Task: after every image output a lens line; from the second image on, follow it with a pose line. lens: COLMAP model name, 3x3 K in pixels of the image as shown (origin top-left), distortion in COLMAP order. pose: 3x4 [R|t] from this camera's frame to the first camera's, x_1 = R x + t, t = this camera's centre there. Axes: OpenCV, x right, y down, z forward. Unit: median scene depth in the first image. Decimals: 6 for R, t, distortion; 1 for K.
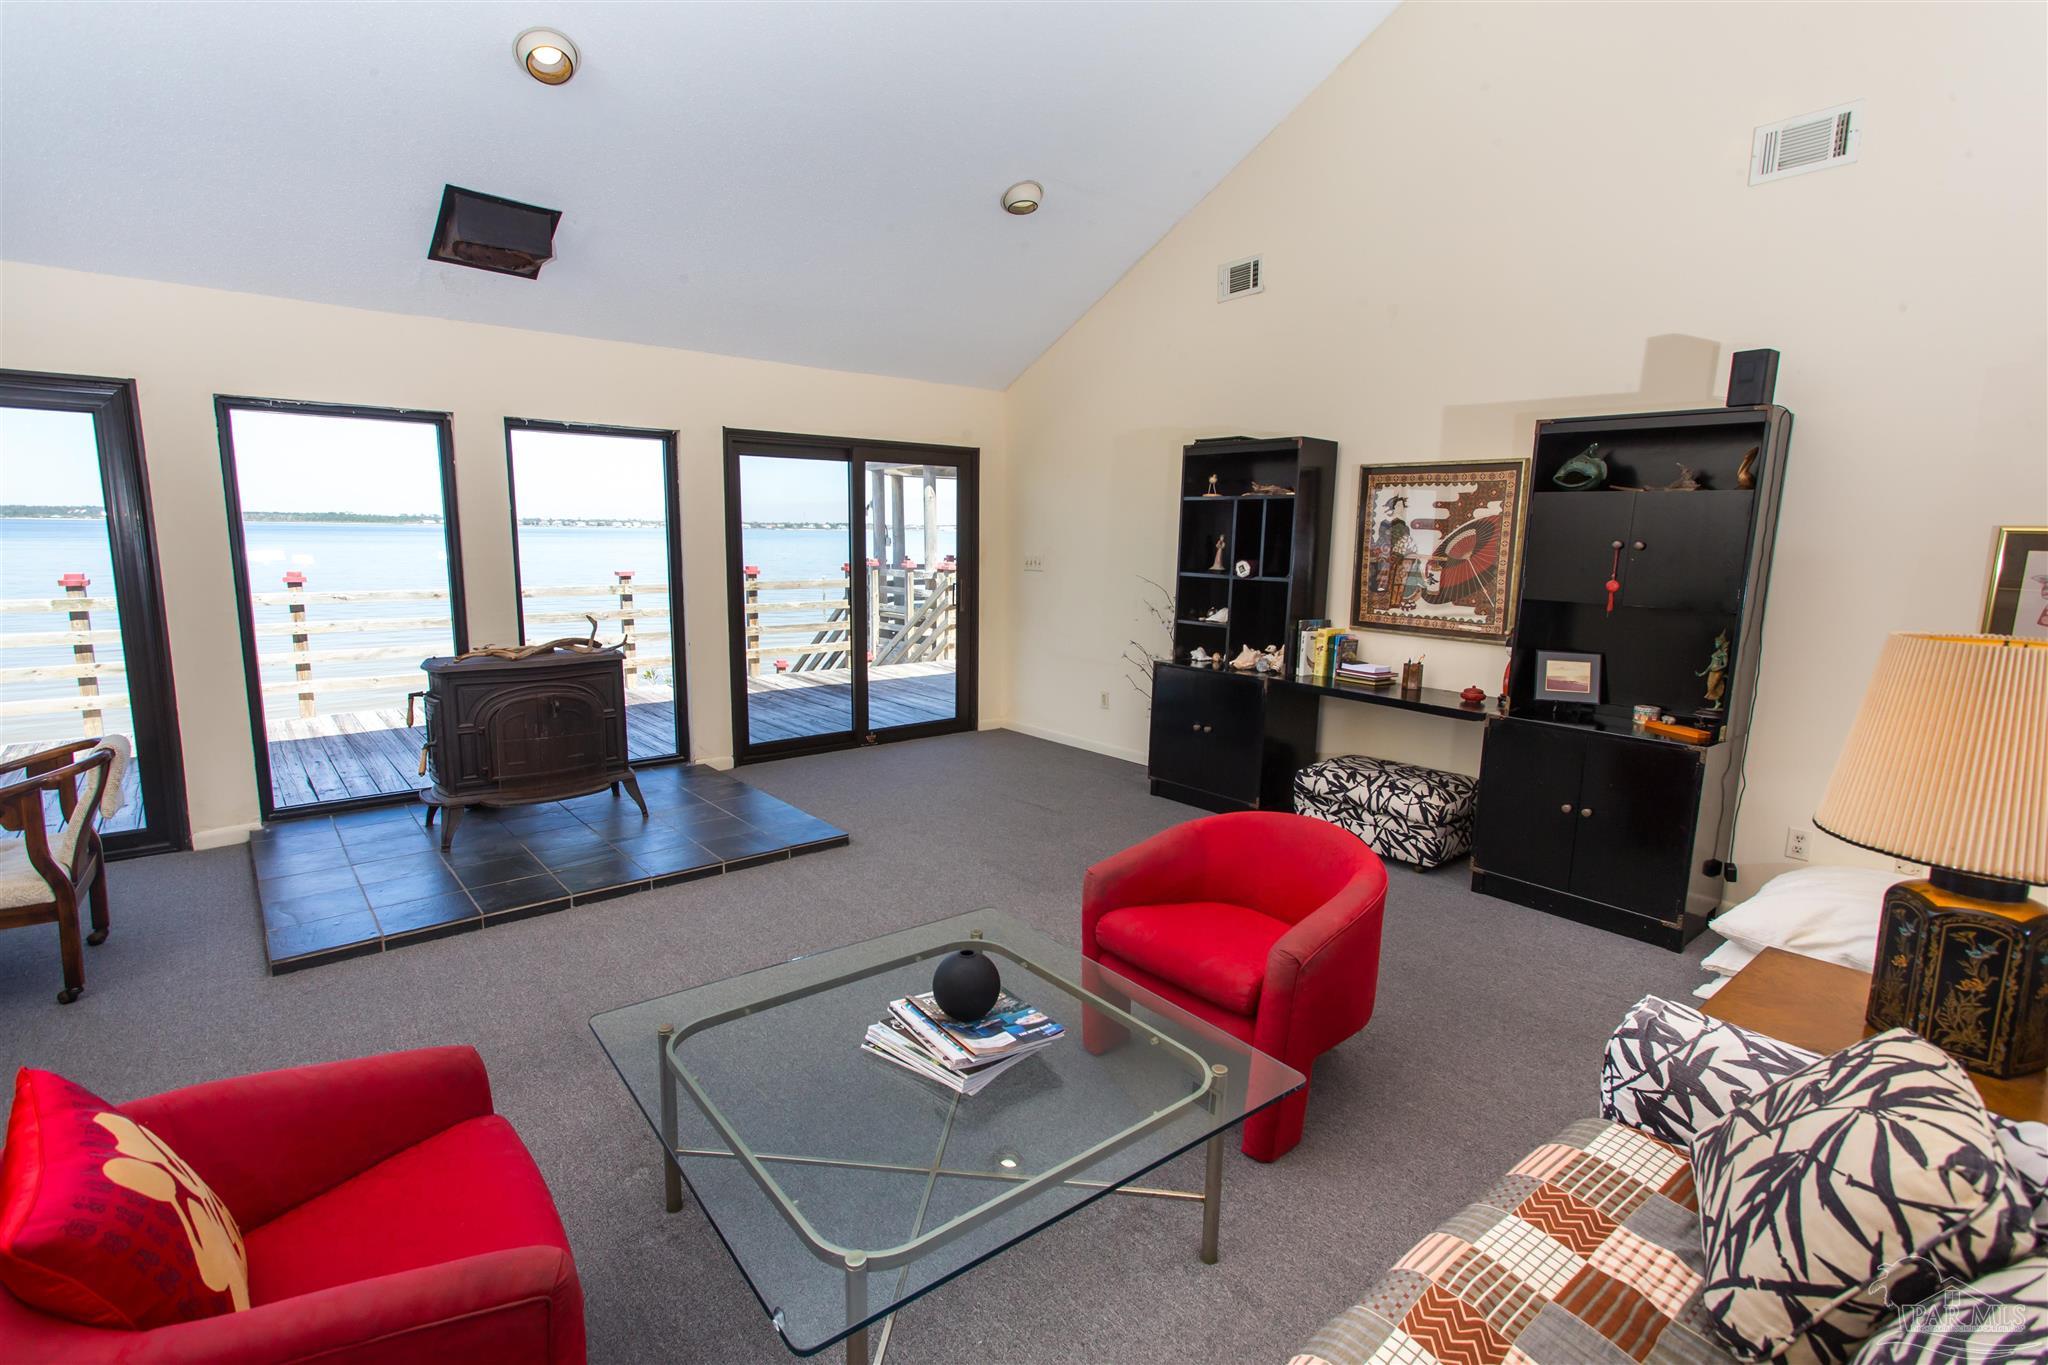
lens RADIAL K [[955.3, 0, 1024.0], [0, 955.3, 682.5], [0, 0, 1]] dist [-0.000081, 0.000880]
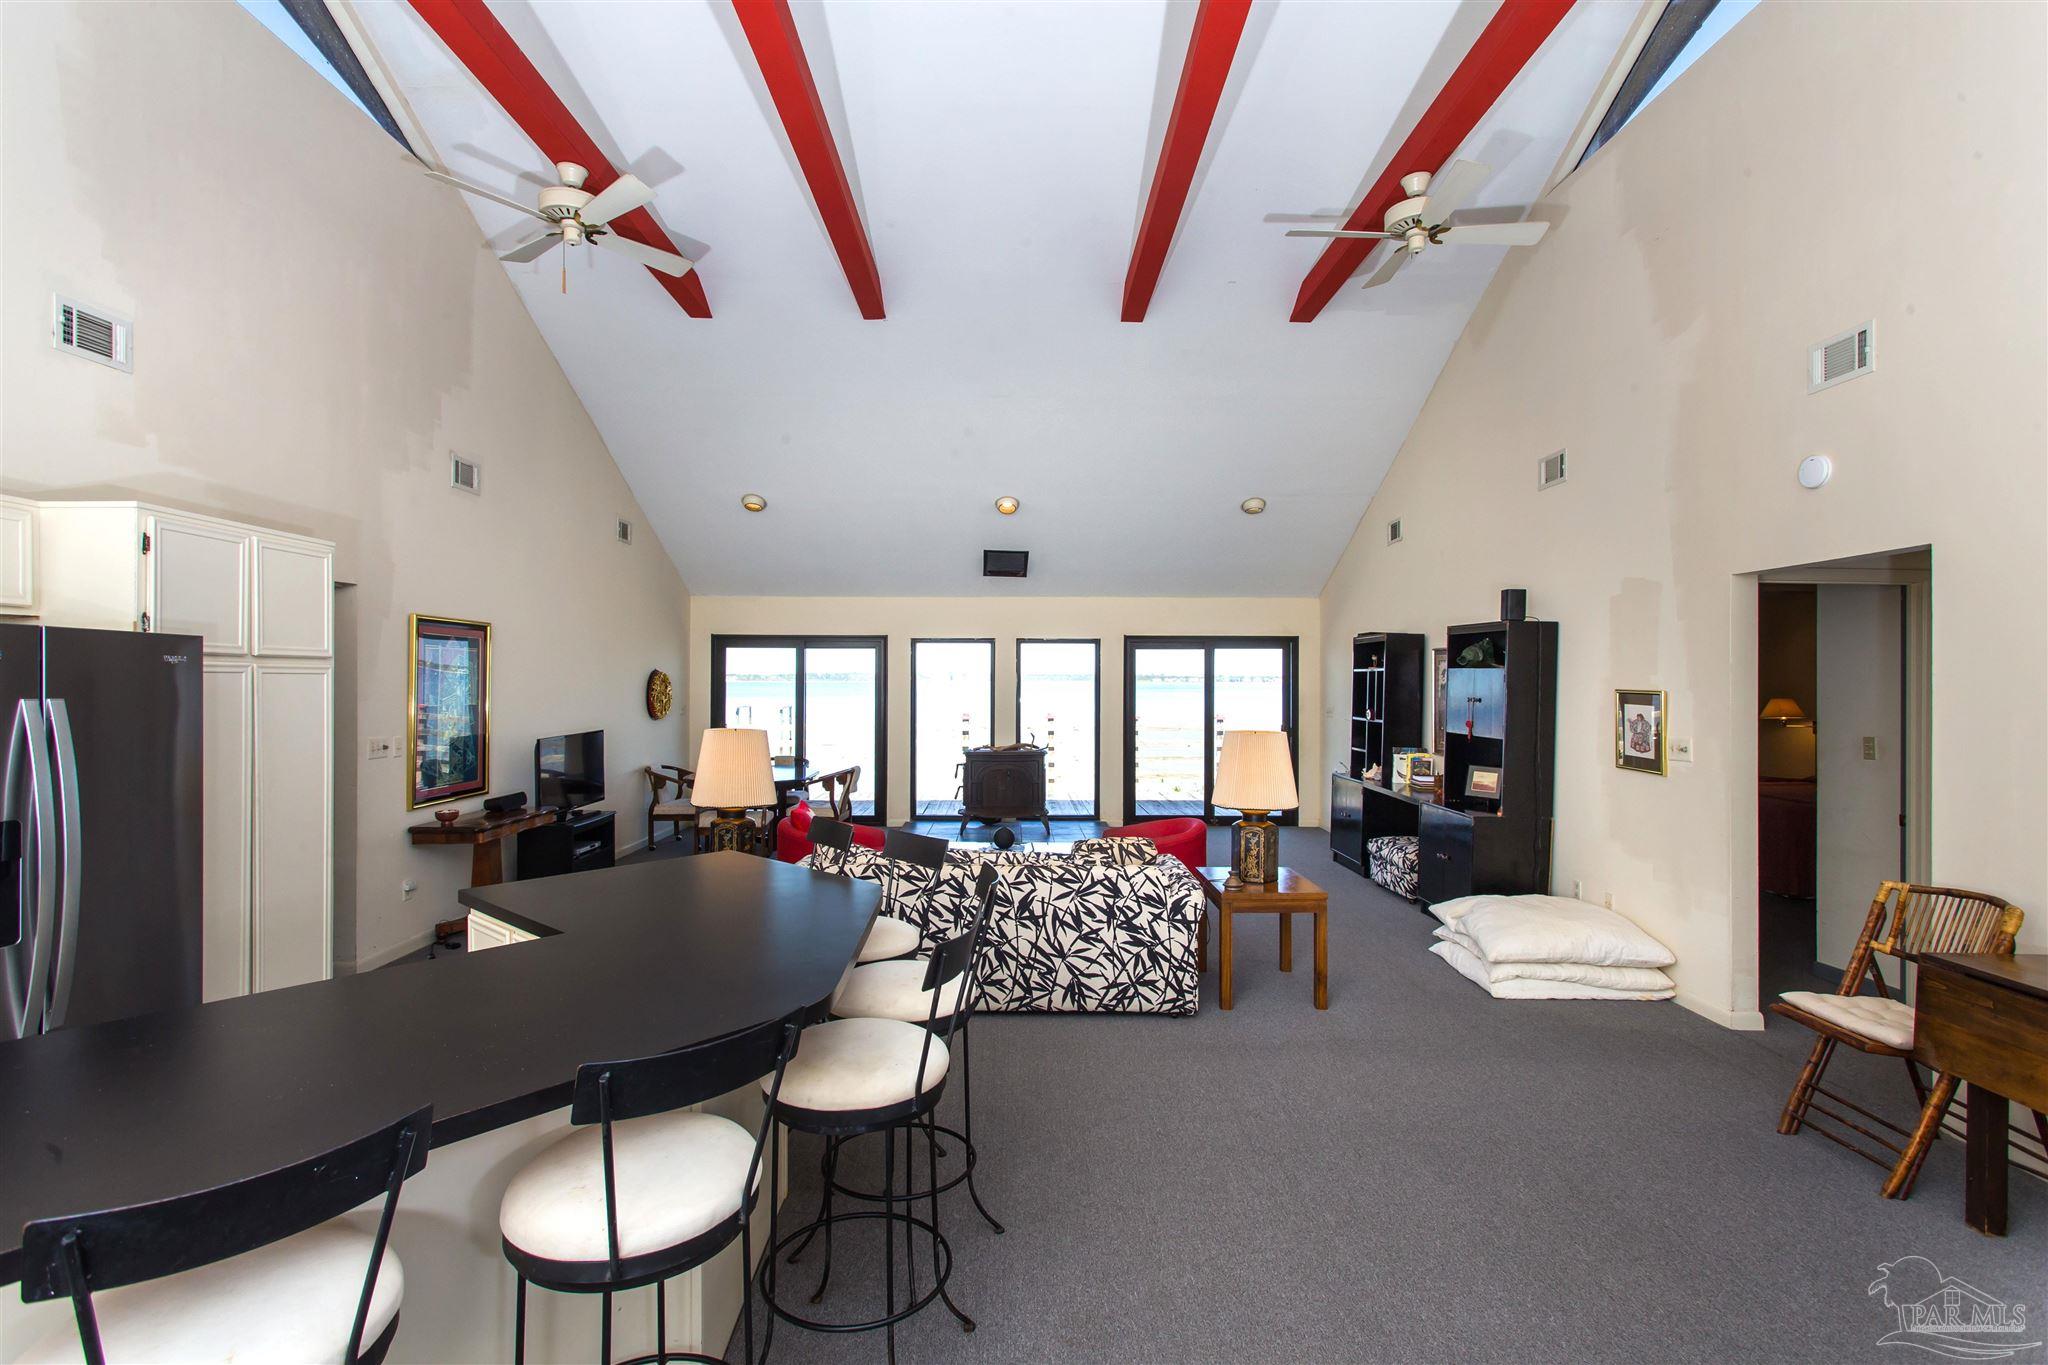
lens RADIAL K [[970.8, 0, 1024.0], [0, 970.8, 682.5], [0, 0, 1]] dist [0.004551, 0.000344]
pose [[0.771716, -0.009987, -0.635889, 0.867248], [-0.091441, 0.987745, -0.126486, 0.090366], [0.629360, 0.155758, 0.761345, -0.629587]]
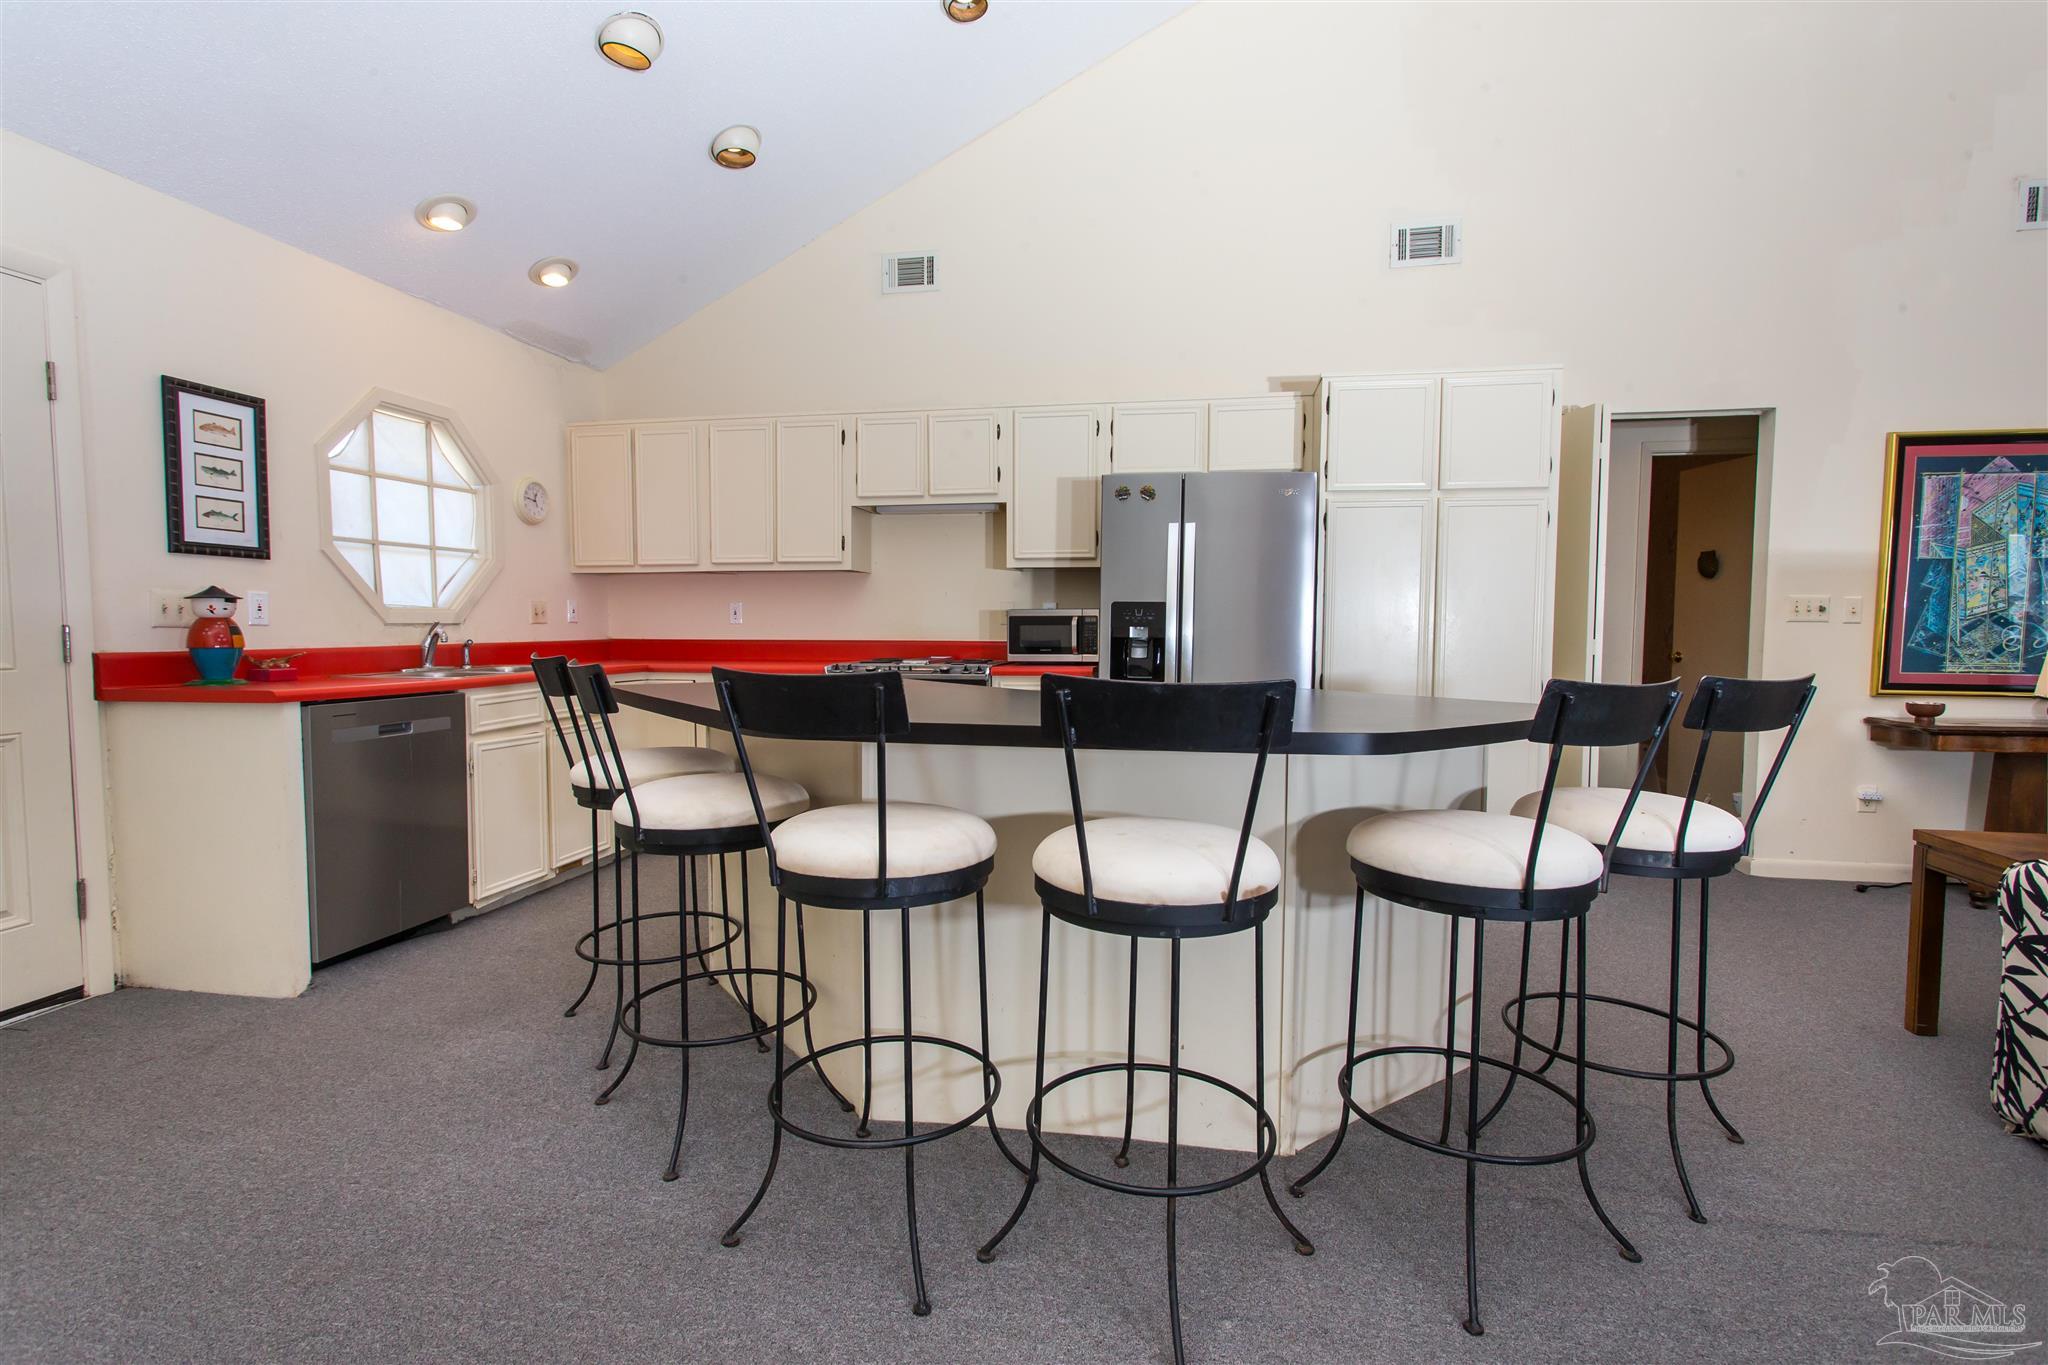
lens RADIAL K [[958.7, 0, 1024.0], [0, 958.7, 682.5], [0, 0, 1]] dist [0.002536, 0.000651]
pose [[-0.772418, 0.020907, -0.634771, 0.699308], [-0.115132, 0.978290, 0.172319, 0.087690], [0.624592, 0.206185, -0.753241, 0.016804]]
